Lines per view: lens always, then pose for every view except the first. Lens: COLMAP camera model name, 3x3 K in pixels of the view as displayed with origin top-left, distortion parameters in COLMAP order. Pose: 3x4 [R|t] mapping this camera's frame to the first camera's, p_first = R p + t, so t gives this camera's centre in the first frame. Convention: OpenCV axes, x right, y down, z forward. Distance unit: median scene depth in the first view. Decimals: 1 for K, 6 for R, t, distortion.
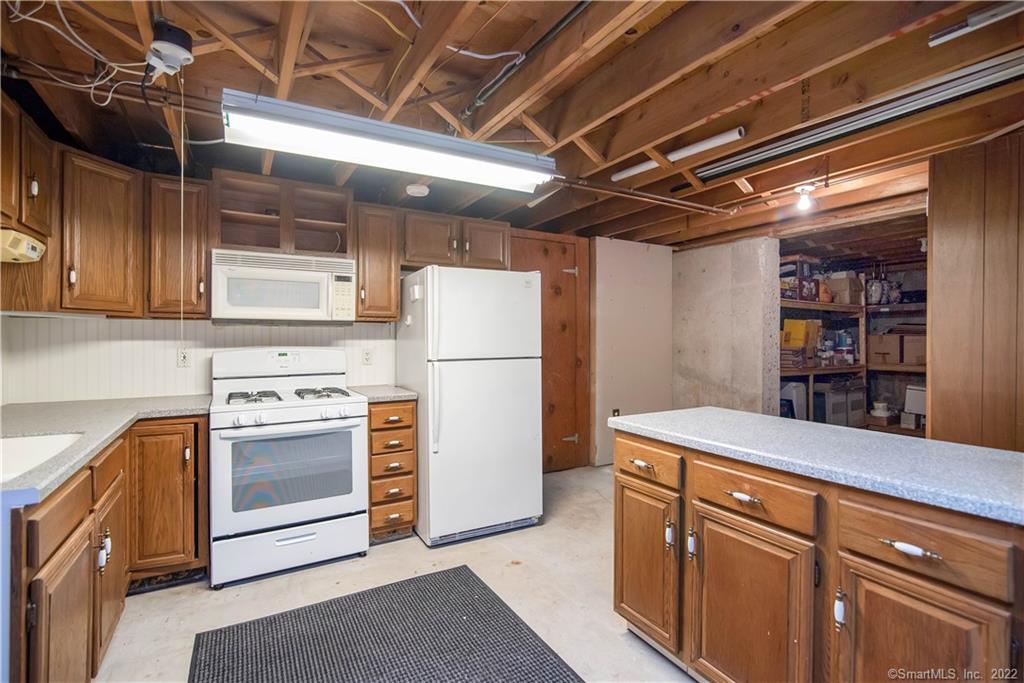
lens RADIAL K [[476.3, 0, 513.3], [0, 476.3, 340.6], [0, 0, 1]] dist [-0.015952, -0.000873]
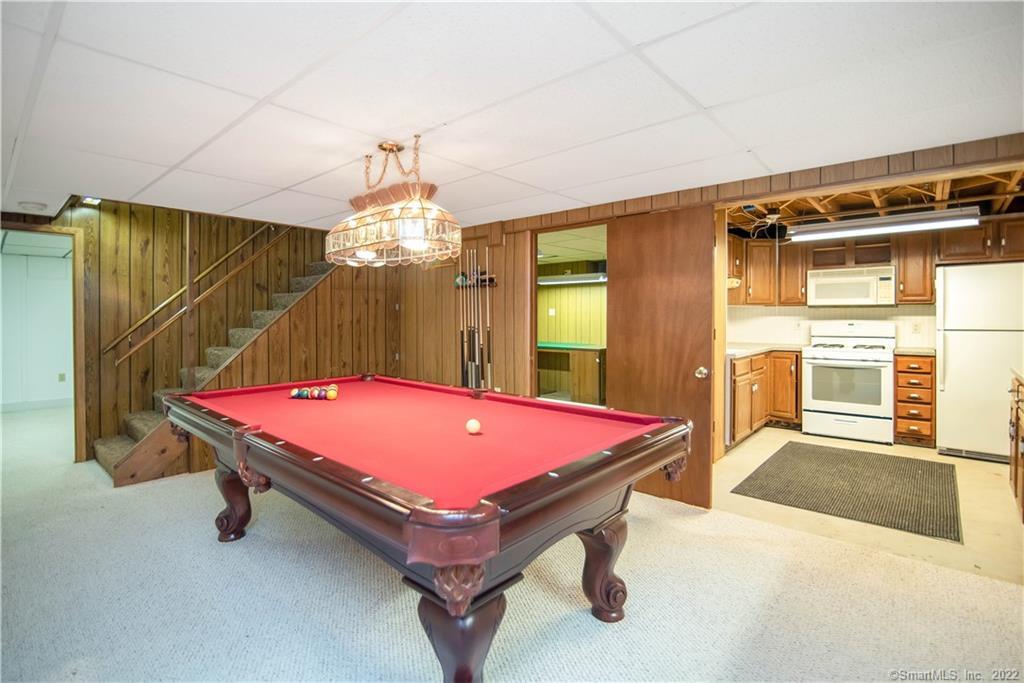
lens RADIAL K [[476.3, 0, 519.6], [0, 476.3, 317.6], [0, 0, 1]] dist [-0.015952, -0.000873]
pose [[0.323807, 0.005115, -0.946109, 0.830385], [-0.000970, 0.999987, 0.005075, -0.003813], [0.946123, -0.000726, 0.323808, -0.772322]]
